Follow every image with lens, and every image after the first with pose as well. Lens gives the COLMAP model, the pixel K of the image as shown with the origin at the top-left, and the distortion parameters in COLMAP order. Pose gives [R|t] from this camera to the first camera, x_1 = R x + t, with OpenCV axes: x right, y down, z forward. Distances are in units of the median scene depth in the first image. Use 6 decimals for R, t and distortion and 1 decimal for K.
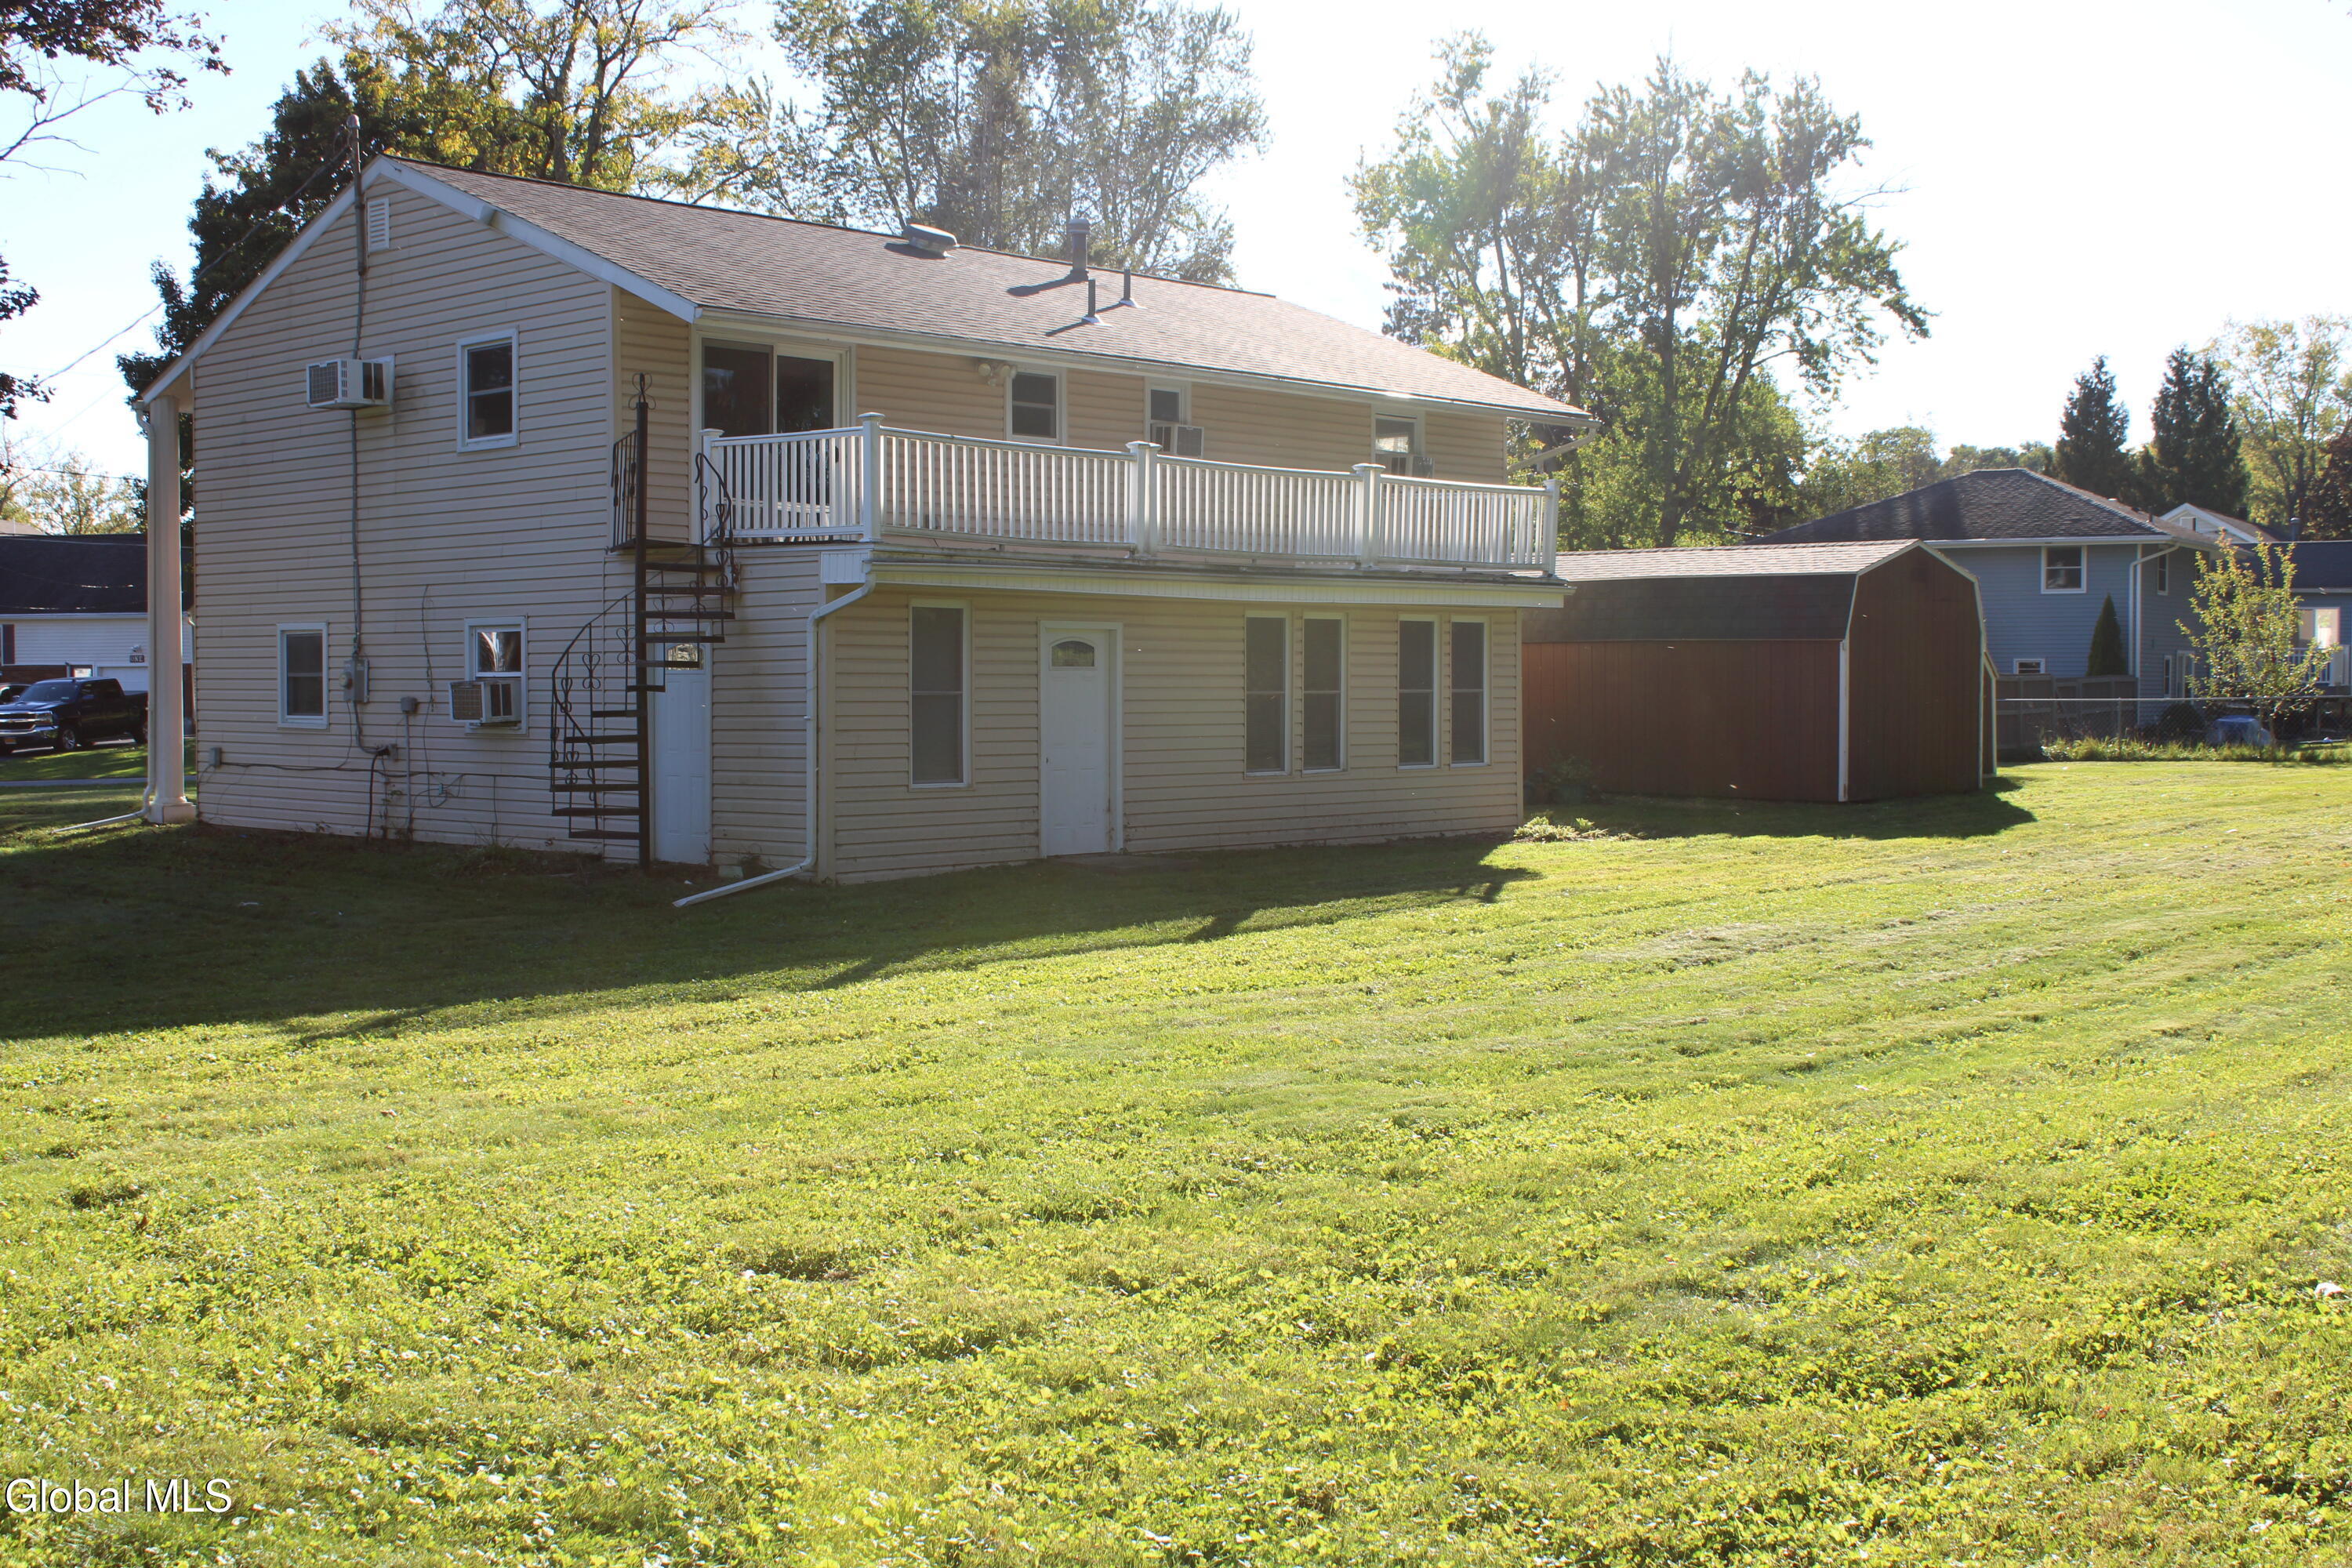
lens RADIAL K [[2668.6, 0, 1176.0], [0, 2668.6, 784.0], [0, 0, 1]] dist [-0.151546, 0.040313]
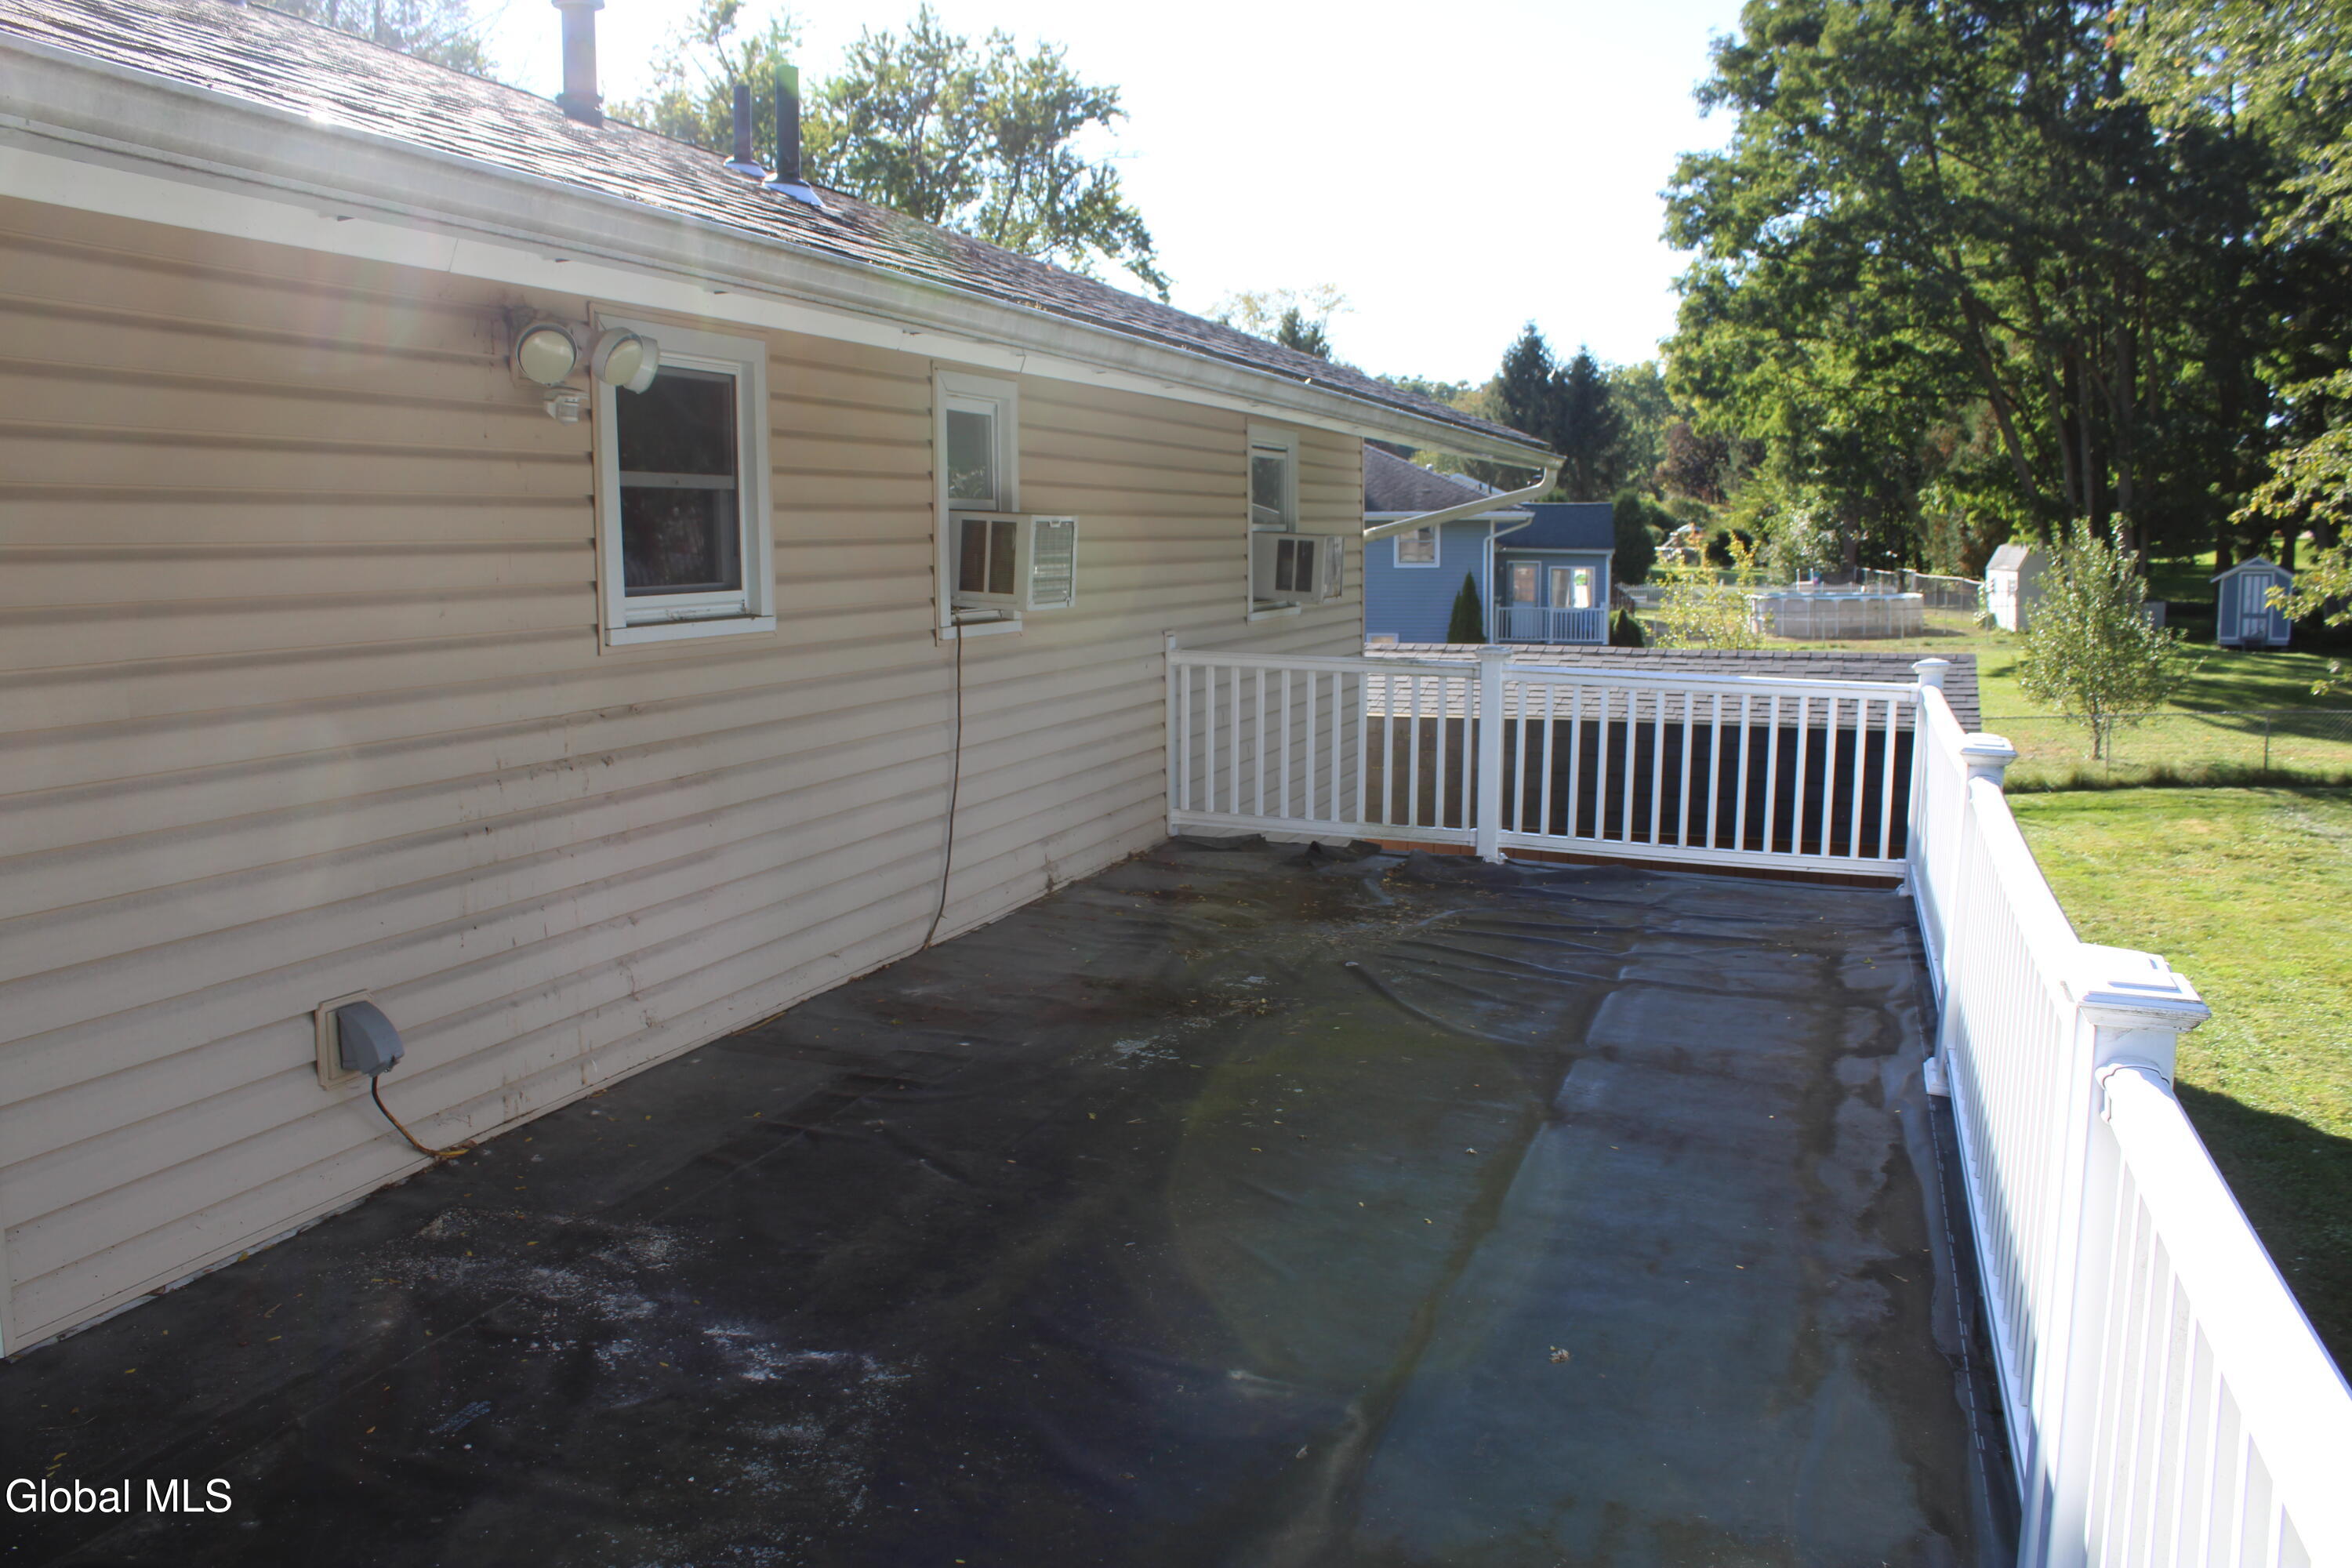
lens RADIAL K [[1922.3, 0, 1176.0], [0, 1922.3, 784.0], [0, 0, 1]] dist [-0.164046, 0.144643]
pose [[0.913756, -0.052299, 0.402883, -0.029722], [0.016685, 0.995674, 0.091409, -0.045022], [-0.405920, -0.076804, 0.910675, 0.285186]]
